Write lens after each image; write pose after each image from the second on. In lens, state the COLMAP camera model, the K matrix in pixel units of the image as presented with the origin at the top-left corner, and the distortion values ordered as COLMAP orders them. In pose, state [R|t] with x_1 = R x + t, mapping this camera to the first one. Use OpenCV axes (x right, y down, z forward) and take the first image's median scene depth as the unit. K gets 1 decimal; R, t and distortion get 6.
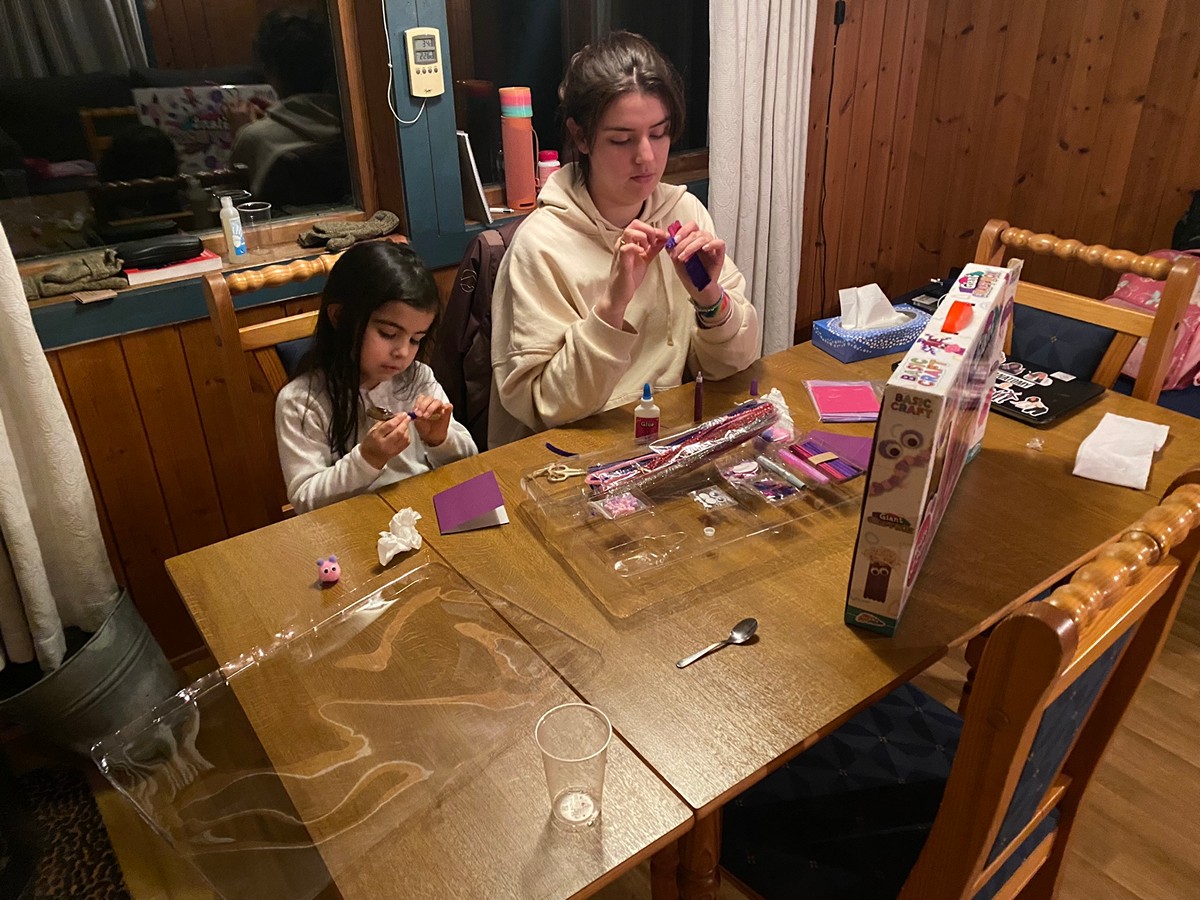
lens RADIAL K [[919.4, 0, 604.6], [0, 919.4, 446.7], [0, 0, 1]] dist [0.001046, -0.001667]
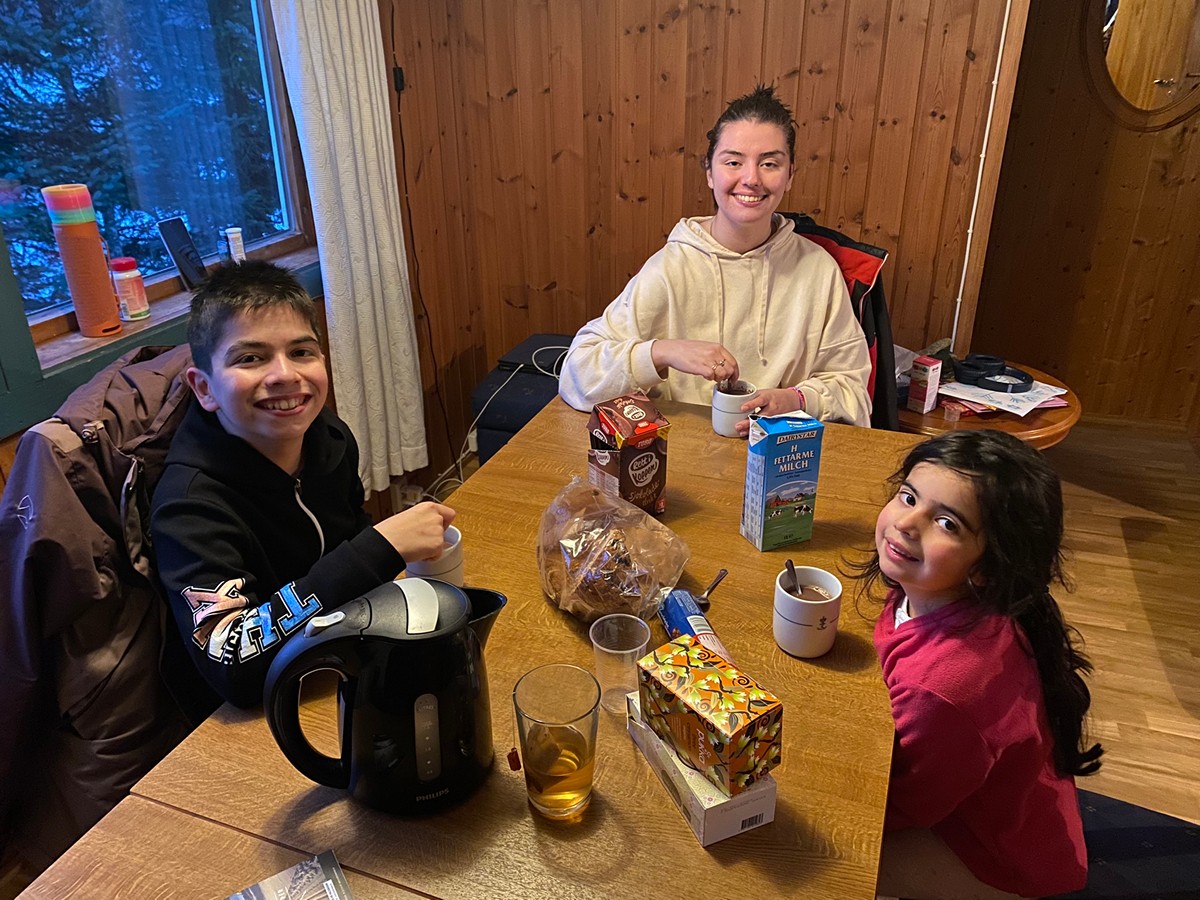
lens RADIAL K [[919.4, 0, 600.0], [0, 919.4, 447.0], [0, 0, 1]] dist [0.001046, -0.001667]
pose [[0.862777, -0.204441, 0.462407, -0.076699], [0.229484, 0.973310, 0.002145, -0.051050], [-0.450504, 0.104264, 0.886665, 0.093356]]
